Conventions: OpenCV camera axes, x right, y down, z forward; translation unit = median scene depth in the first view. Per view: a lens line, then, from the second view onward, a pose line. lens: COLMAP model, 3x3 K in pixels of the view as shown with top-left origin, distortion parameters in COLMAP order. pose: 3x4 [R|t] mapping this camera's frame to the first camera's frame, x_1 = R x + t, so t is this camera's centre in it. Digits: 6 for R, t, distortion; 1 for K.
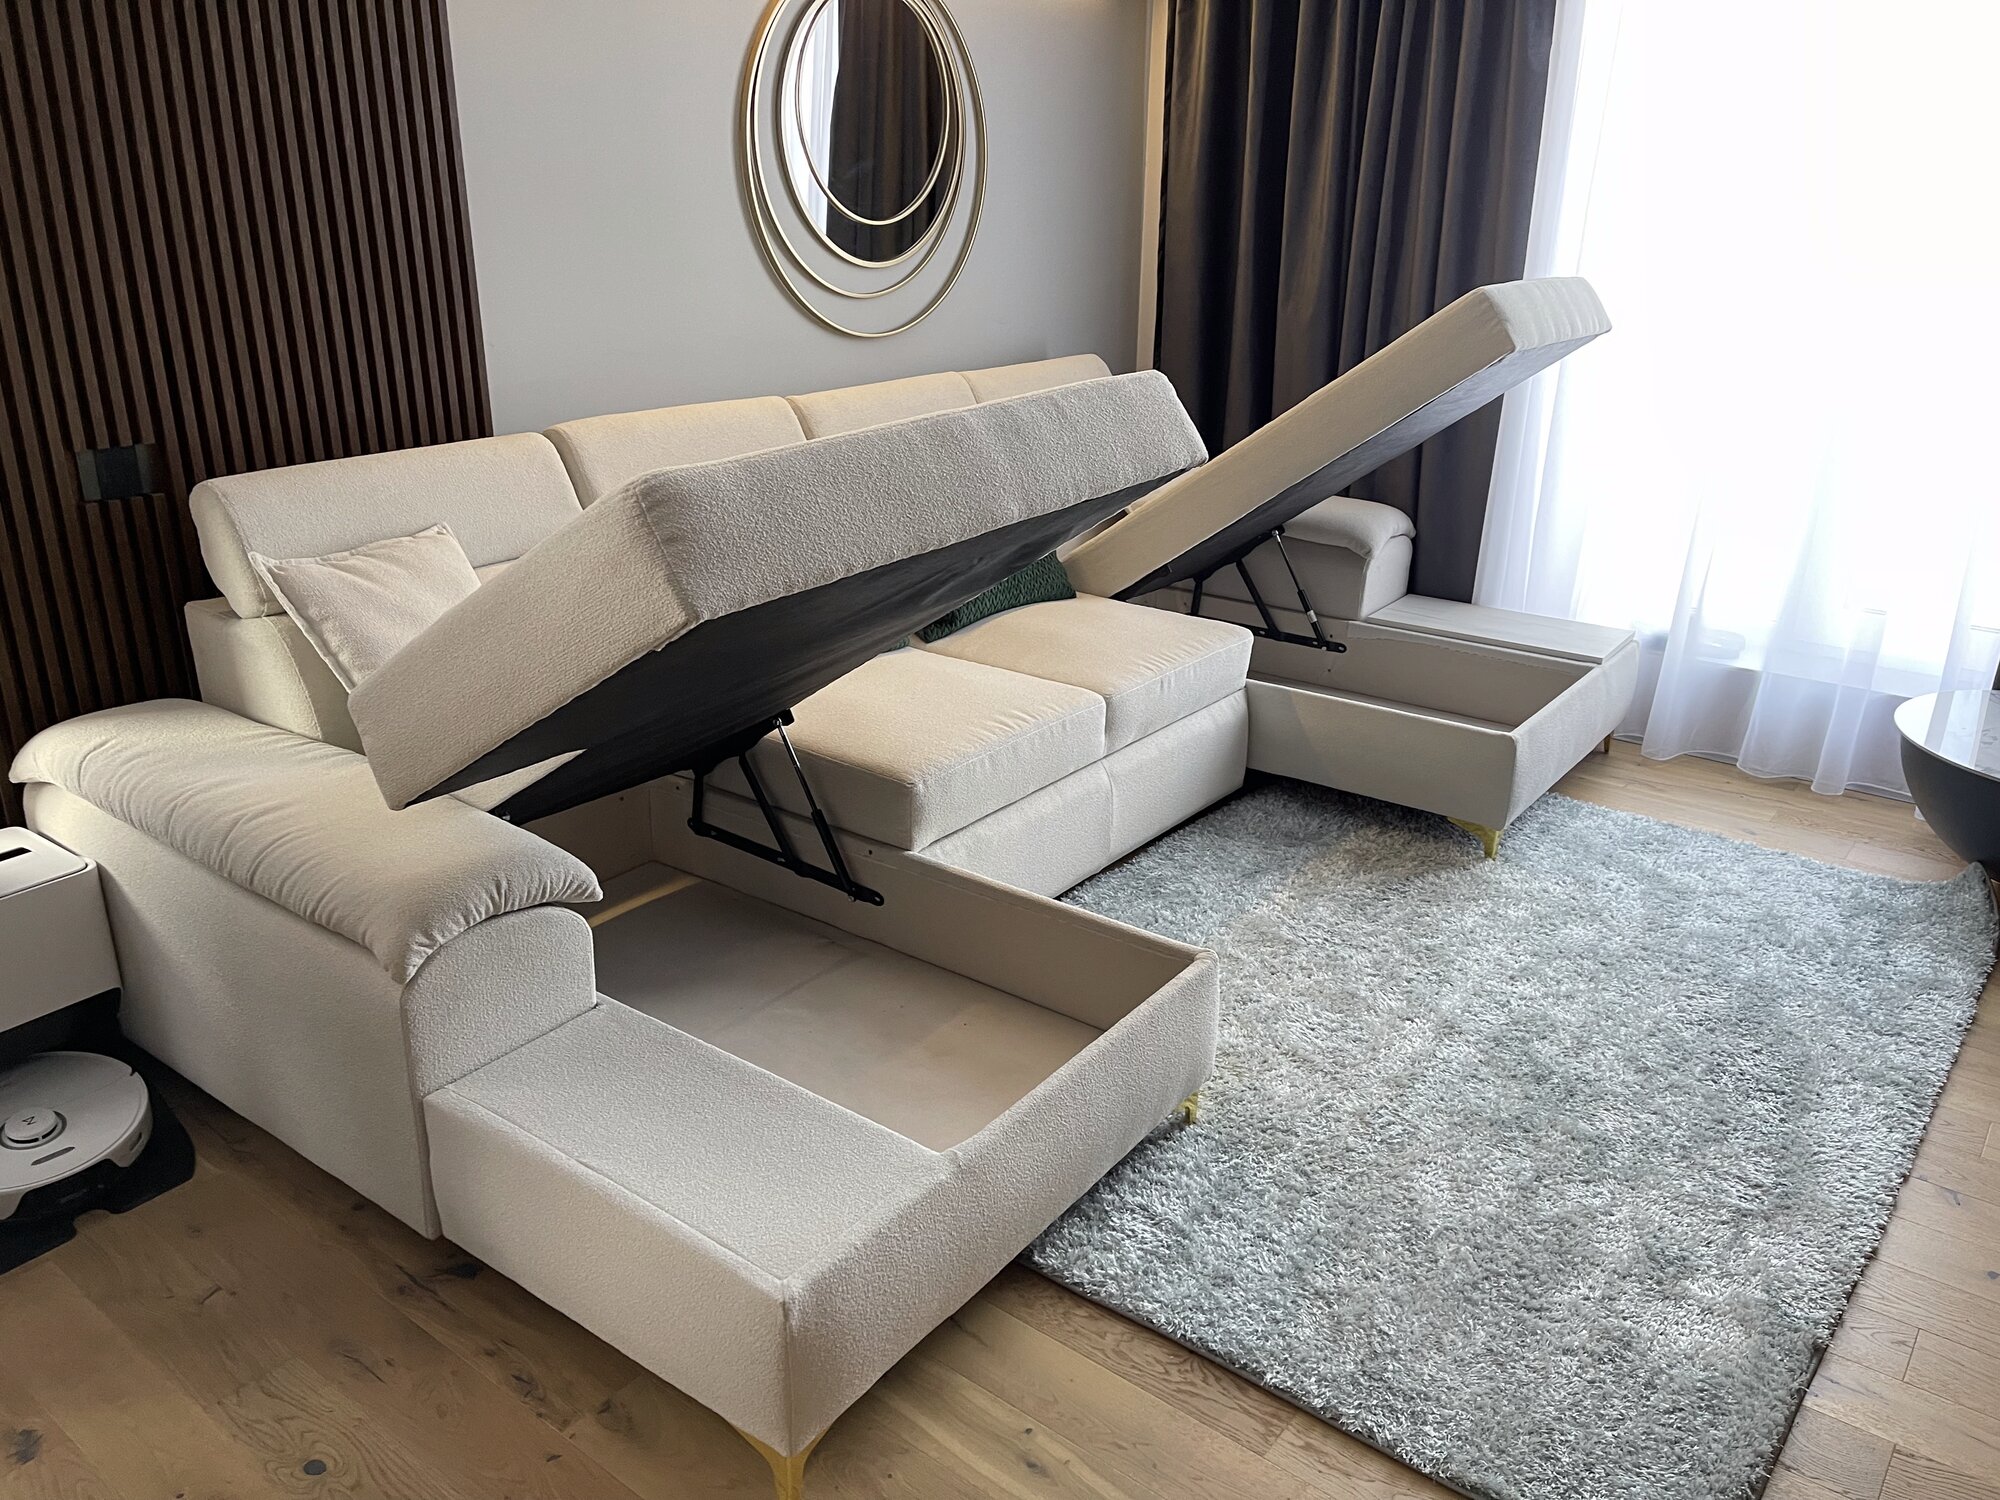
lens RADIAL K [[1516.5, 0, 989.4], [0, 1516.5, 755.2], [0, 0, 1]] dist [0.073015, -0.091640]
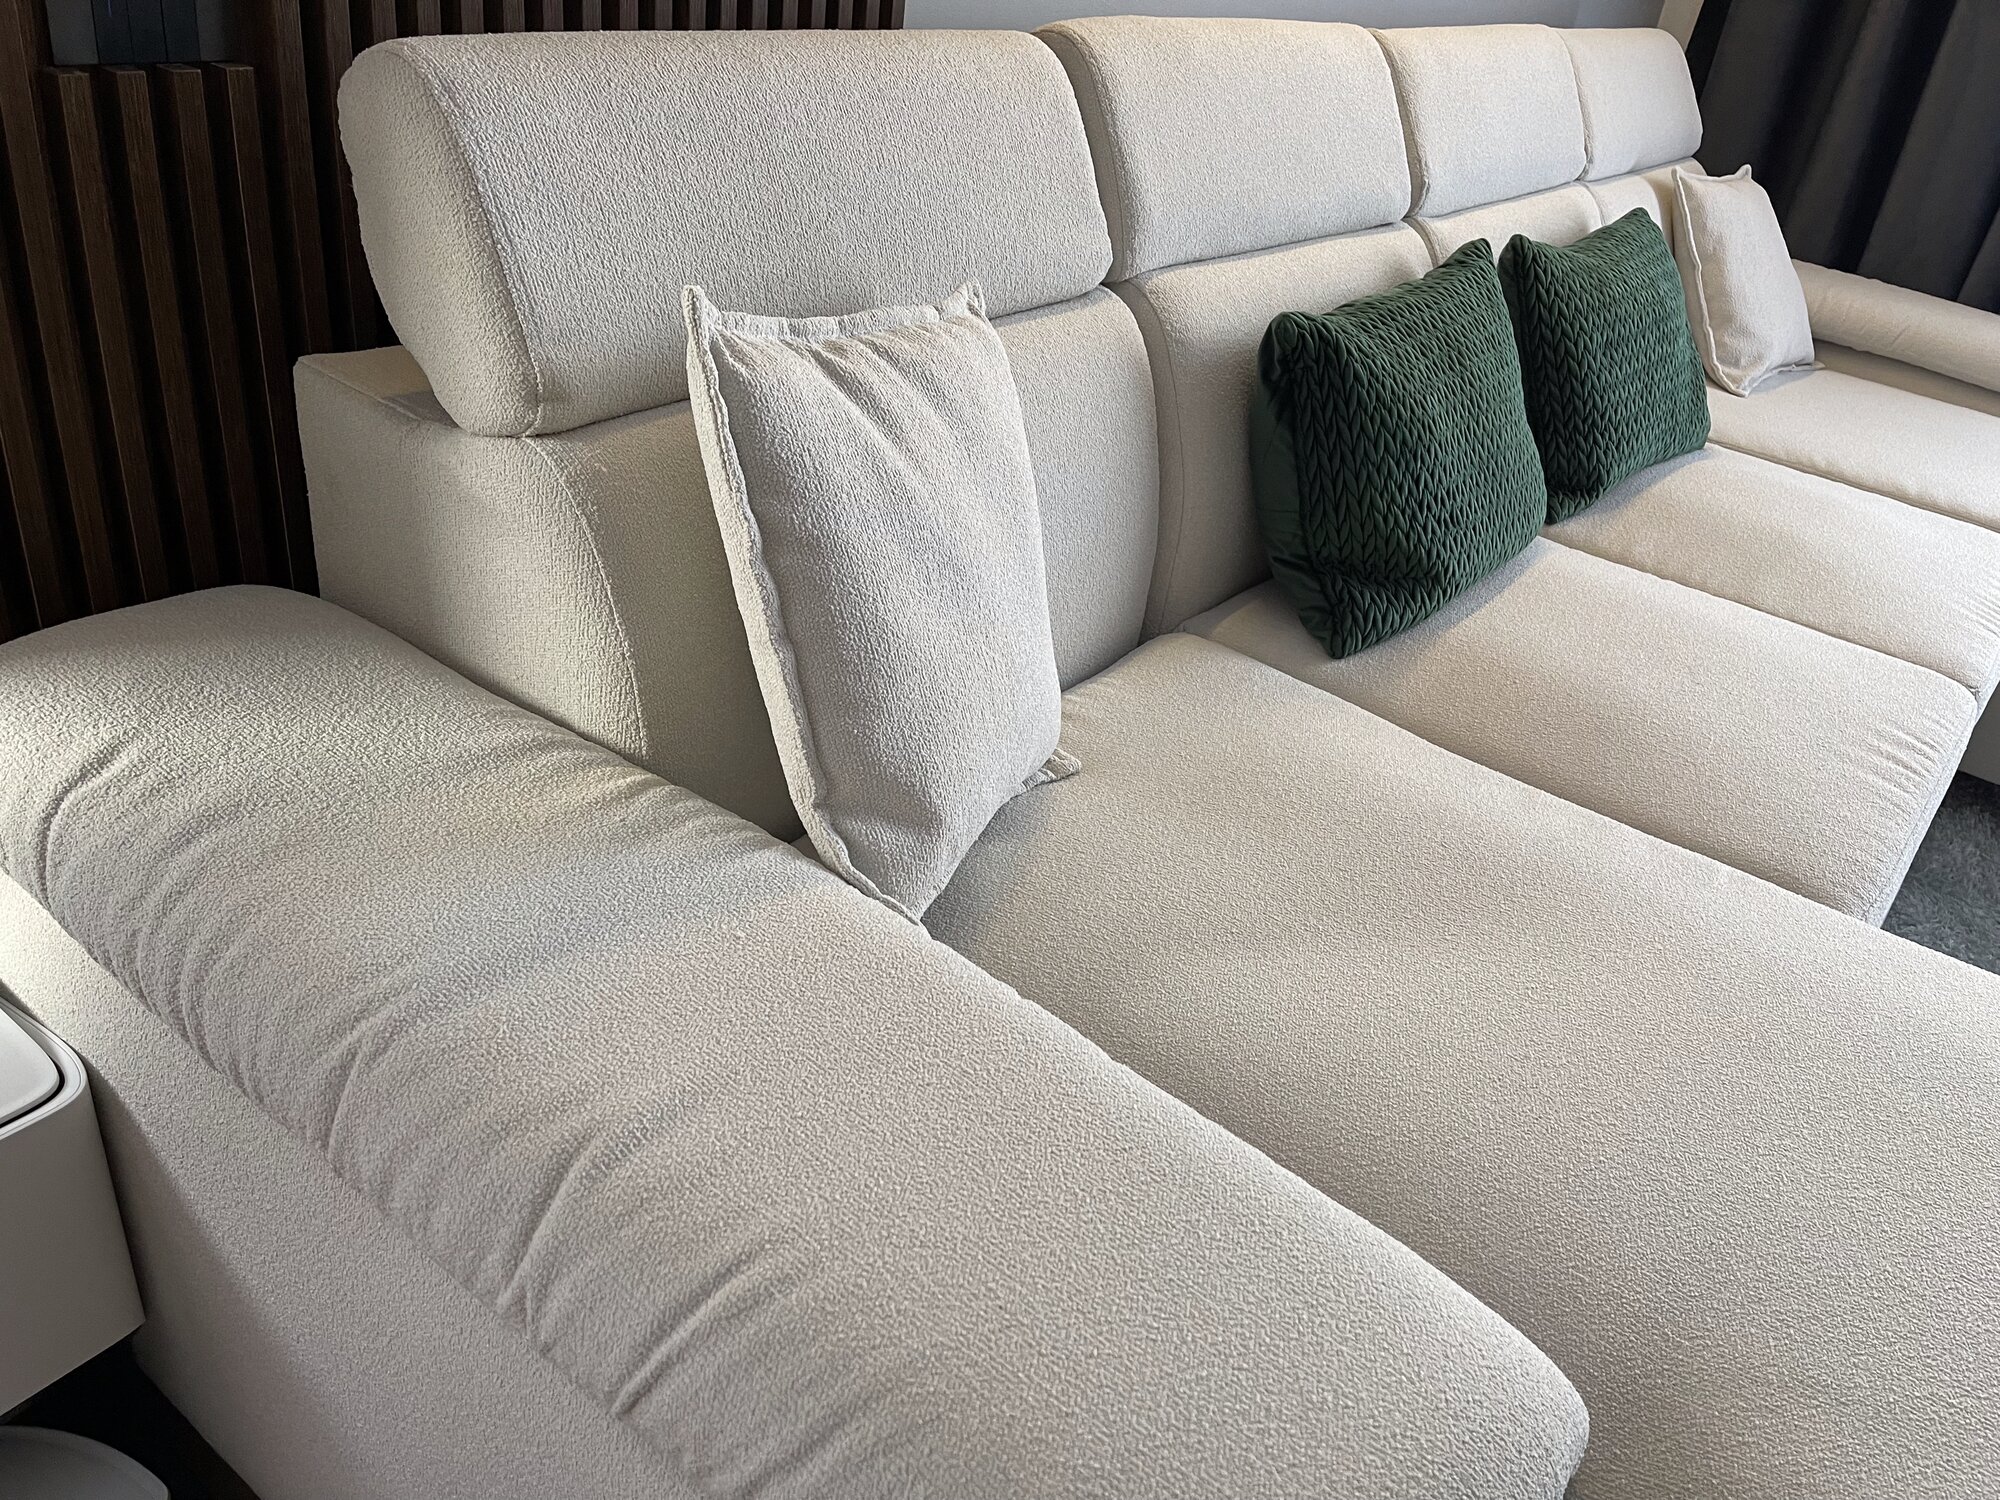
lens RADIAL K [[1516.5, 0, 1004.1], [0, 1516.5, 760.6], [0, 0, 1]] dist [0.073015, -0.091640]
pose [[0.993071, 0.102303, 0.057822, -0.361050], [-0.111017, 0.978074, 0.176200, -0.089883], [-0.038528, -0.181398, 0.982655, 0.592264]]
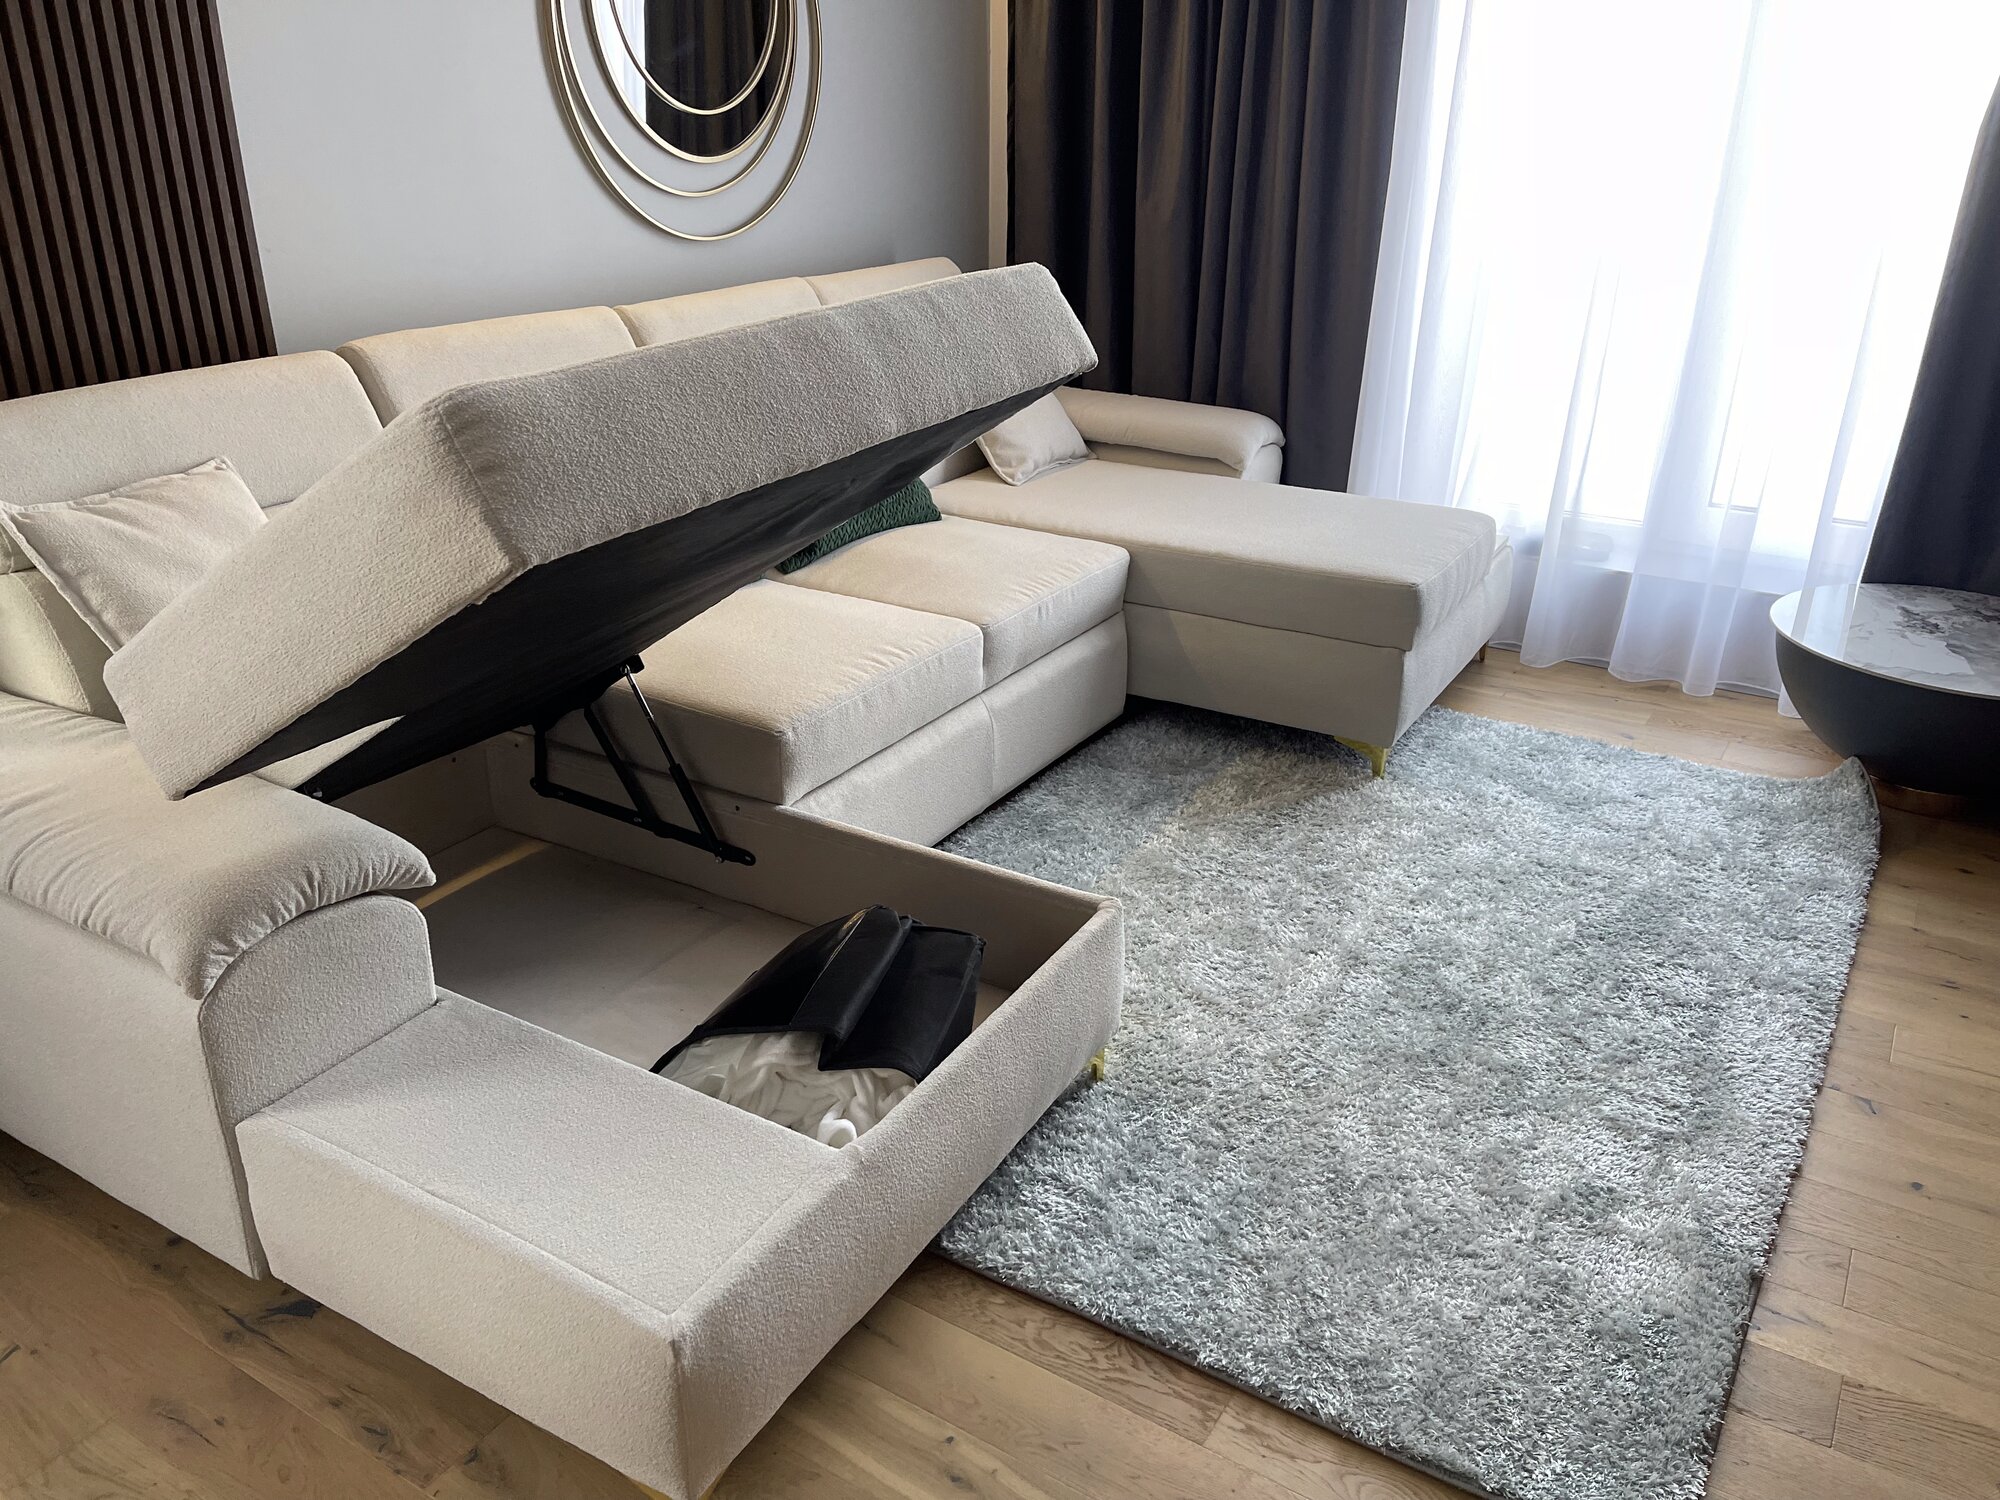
lens RADIAL K [[1516.5, 0, 992.3], [0, 1516.5, 763.1], [0, 0, 1]] dist [0.073015, -0.091640]
pose [[0.994240, -0.046799, 0.096414, -0.013834], [0.041262, 0.997426, 0.058637, -0.011422], [-0.098910, -0.054321, 0.993613, 0.081446]]
